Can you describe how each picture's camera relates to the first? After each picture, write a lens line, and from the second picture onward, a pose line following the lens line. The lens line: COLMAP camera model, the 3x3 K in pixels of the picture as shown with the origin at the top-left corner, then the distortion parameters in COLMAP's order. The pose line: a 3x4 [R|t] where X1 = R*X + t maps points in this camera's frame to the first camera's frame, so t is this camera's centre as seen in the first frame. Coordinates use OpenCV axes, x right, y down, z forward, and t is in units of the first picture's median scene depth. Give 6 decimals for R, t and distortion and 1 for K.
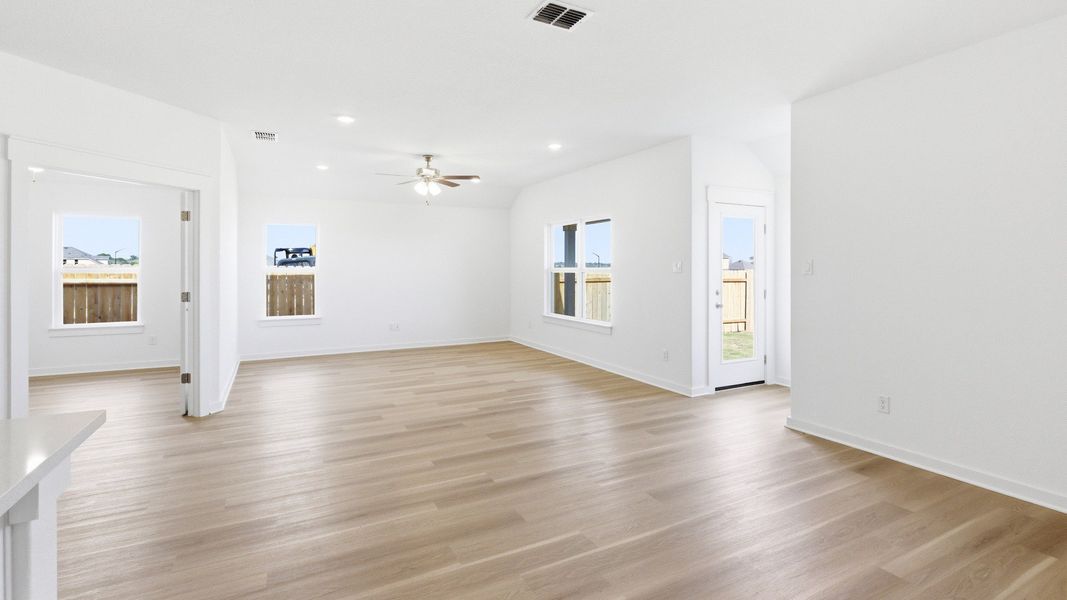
lens RADIAL K [[491.6, 0, 537.1], [0, 491.6, 269.7], [0, 0, 1]] dist [-0.001740, -0.000410]
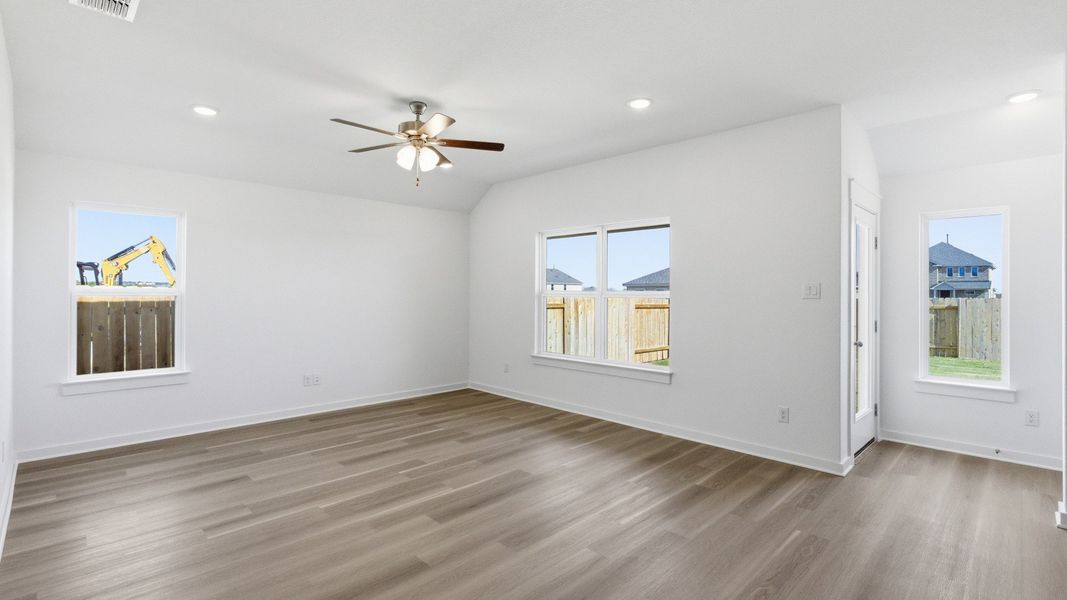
lens RADIAL K [[493.3, 0, 543.7], [0, 493.3, 298.1], [0, 0, 1]] dist [-0.001091, -0.000429]
pose [[0.955933, 0.002639, 0.293572, -0.302303], [-0.004665, 0.999970, 0.006202, 0.002181], [-0.293547, -0.007298, 0.955917, 0.450652]]
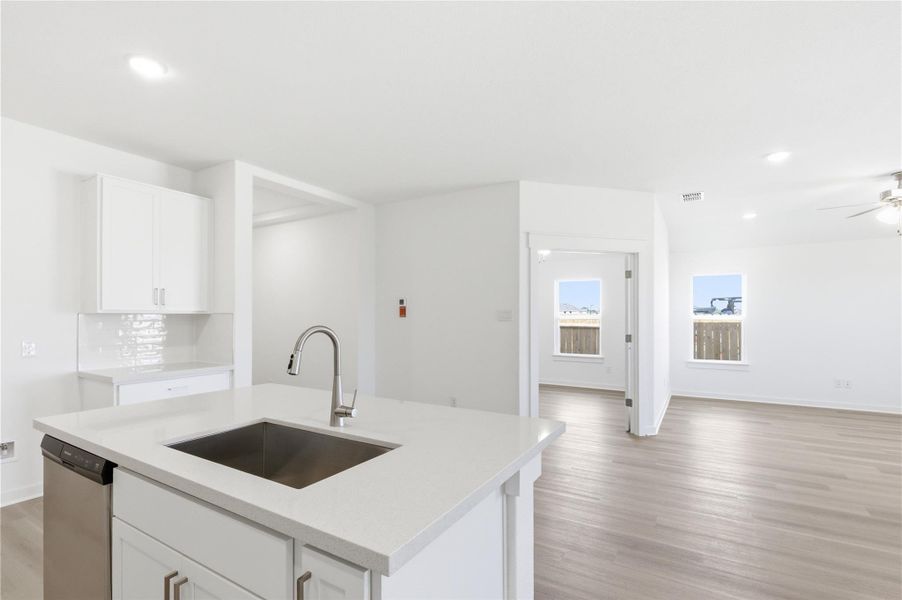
lens RADIAL K [[413.9, 0, 455.3], [0, 413.9, 312.8], [0, 0, 1]] dist [0.001141, -0.000164]
pose [[0.516579, -0.008641, -0.856196, -0.028033], [-0.002512, 0.999929, -0.011607, 0.002870], [0.856236, 0.008146, 0.516521, 0.057426]]
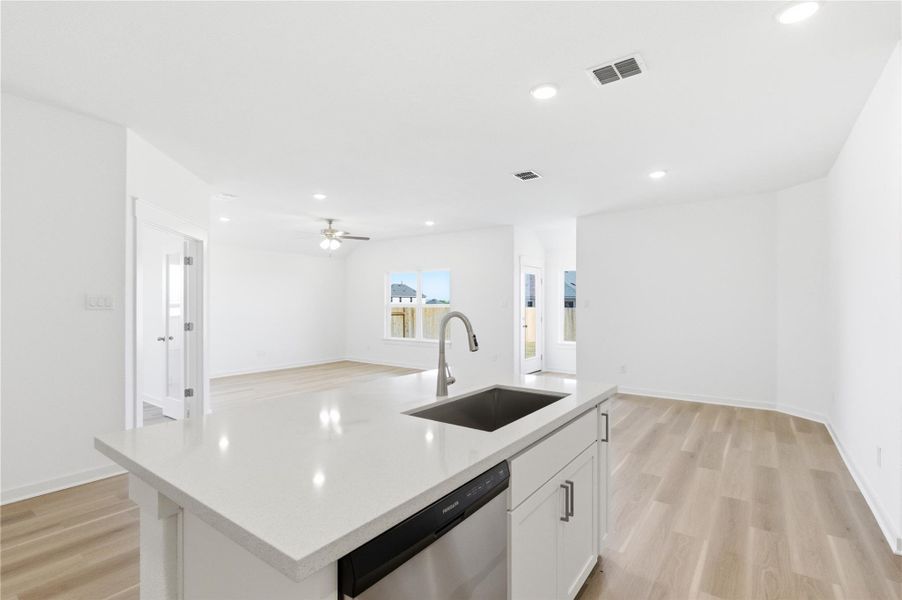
lens RADIAL K [[413.9, 0, 455.3], [0, 413.9, 312.8], [0, 0, 1]] dist [0.001141, -0.000164]
pose [[0.901450, -0.006550, 0.432833, -0.484651], [-0.000167, 0.999880, 0.015479, 0.003607], [-0.432883, -0.014026, 0.901341, -0.195966]]
